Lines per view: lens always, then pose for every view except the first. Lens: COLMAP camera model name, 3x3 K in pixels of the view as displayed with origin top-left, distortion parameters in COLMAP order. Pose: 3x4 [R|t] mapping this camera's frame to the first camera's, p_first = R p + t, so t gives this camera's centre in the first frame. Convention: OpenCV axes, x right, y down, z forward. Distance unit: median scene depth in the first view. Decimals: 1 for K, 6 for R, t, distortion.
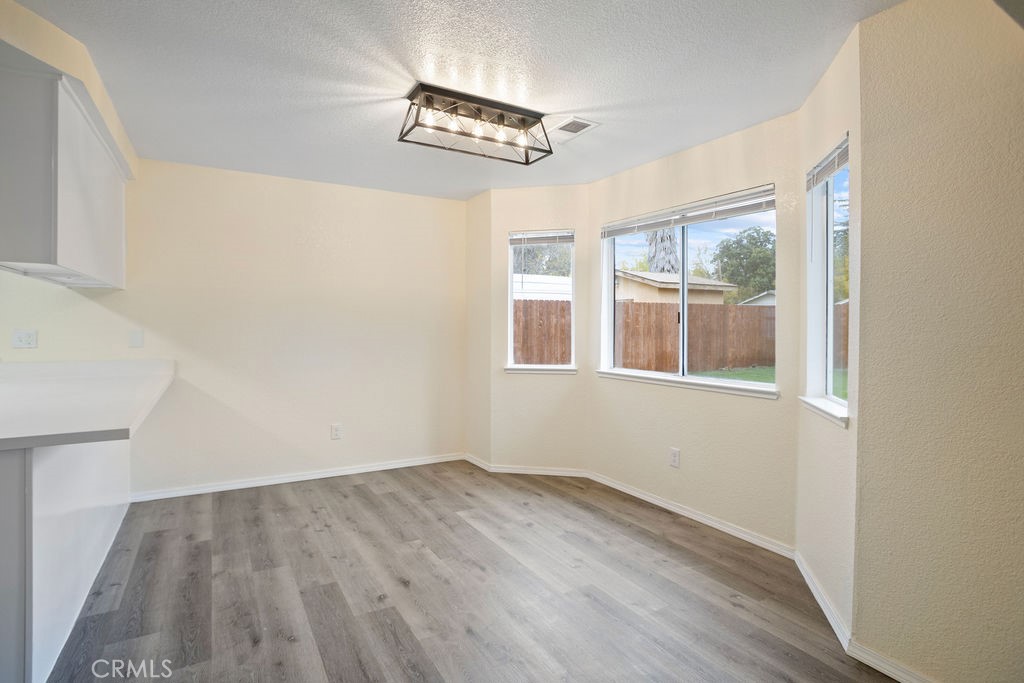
lens RADIAL K [[504.8, 0, 512.6], [0, 504.8, 323.5], [0, 0, 1]] dist [-0.050307, 0.036836]
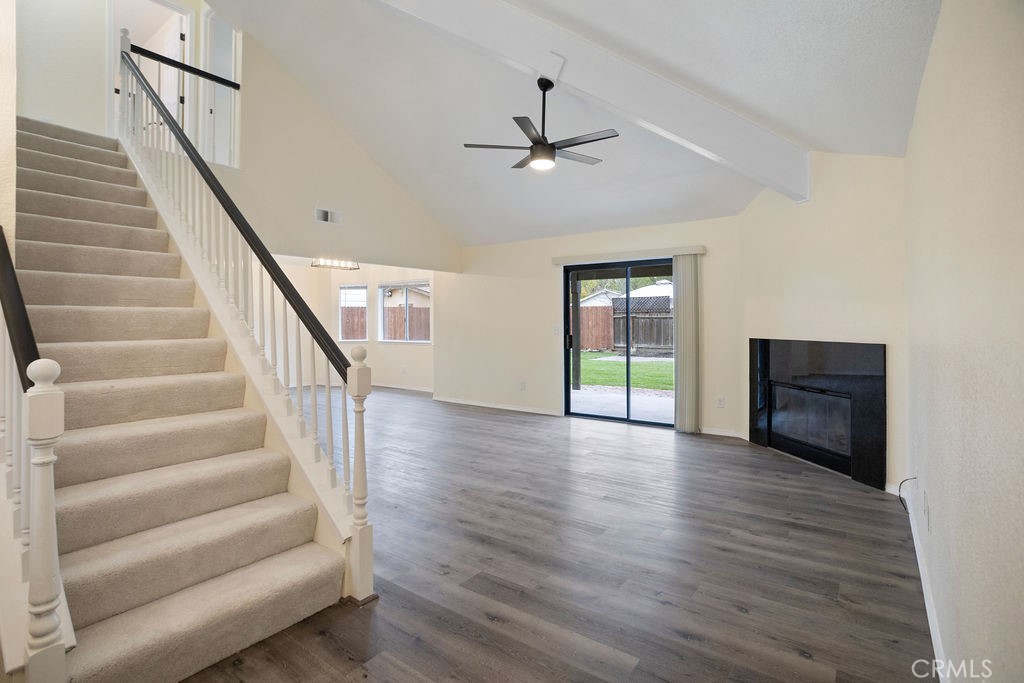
lens RADIAL K [[508.6, 0, 510.2], [0, 508.6, 316.4], [0, 0, 1]] dist [-0.052836, 0.042957]
pose [[0.923321, -0.002951, 0.384017, -0.183279], [0.006046, 0.999958, -0.006851, -0.009153], [-0.383981, 0.008647, 0.923301, -1.533635]]
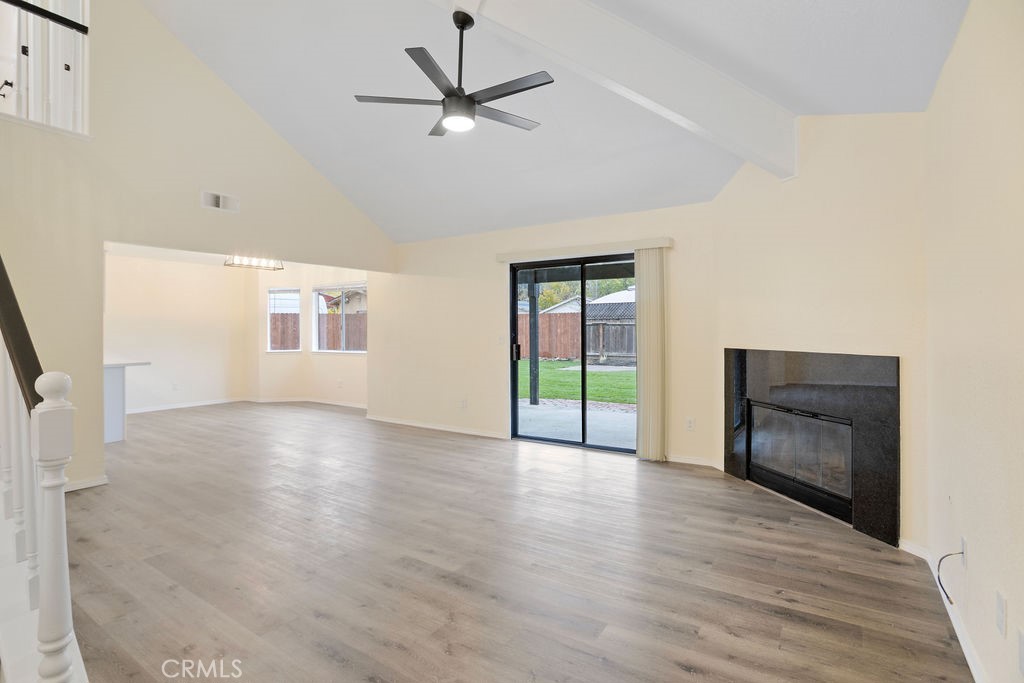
lens RADIAL K [[504.8, 0, 512.6], [0, 504.8, 323.5], [0, 0, 1]] dist [-0.050307, 0.036836]
pose [[0.904895, -0.004265, 0.425614, 0.029972], [0.008384, 0.999934, -0.007803, -0.005637], [-0.425553, 0.010629, 0.904871, -1.338870]]
